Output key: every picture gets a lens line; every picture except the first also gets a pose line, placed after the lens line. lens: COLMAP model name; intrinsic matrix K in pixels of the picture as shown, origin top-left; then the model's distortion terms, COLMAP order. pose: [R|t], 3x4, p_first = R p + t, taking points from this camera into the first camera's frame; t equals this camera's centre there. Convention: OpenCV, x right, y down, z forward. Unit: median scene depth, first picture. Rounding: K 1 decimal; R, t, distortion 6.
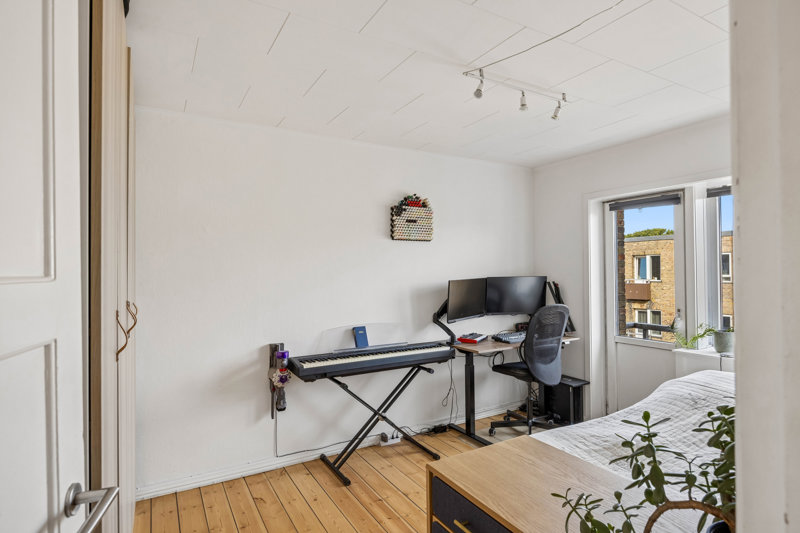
lens RADIAL K [[425.0, 0, 402.3], [0, 425.0, 268.0], [0, 0, 1]] dist [-0.001002, -0.000037]
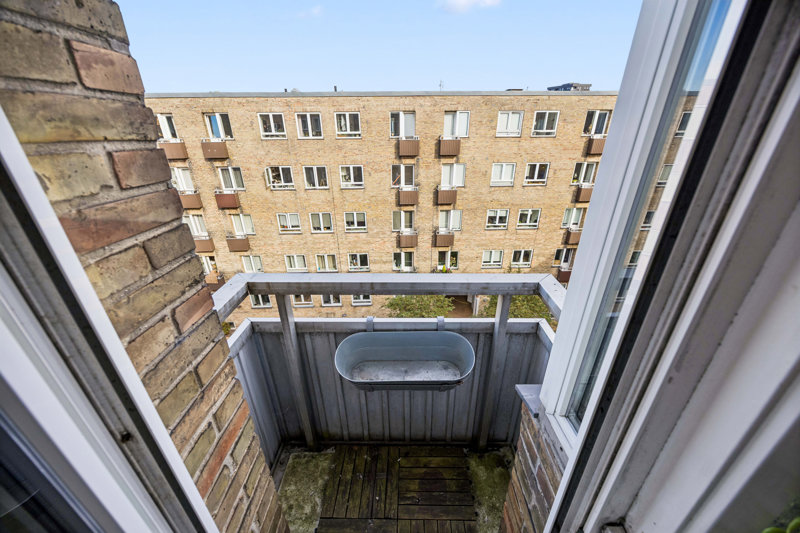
lens RADIAL K [[302.6, 0, 400.5], [0, 302.6, 270.7], [0, 0, 1]] dist [-0.000391, -0.000015]
pose [[0.522720, -0.362437, 0.771623, 0.096246], [-0.005546, 0.903661, 0.428213, -0.000085], [-0.852486, -0.228115, 0.470352, 0.170031]]
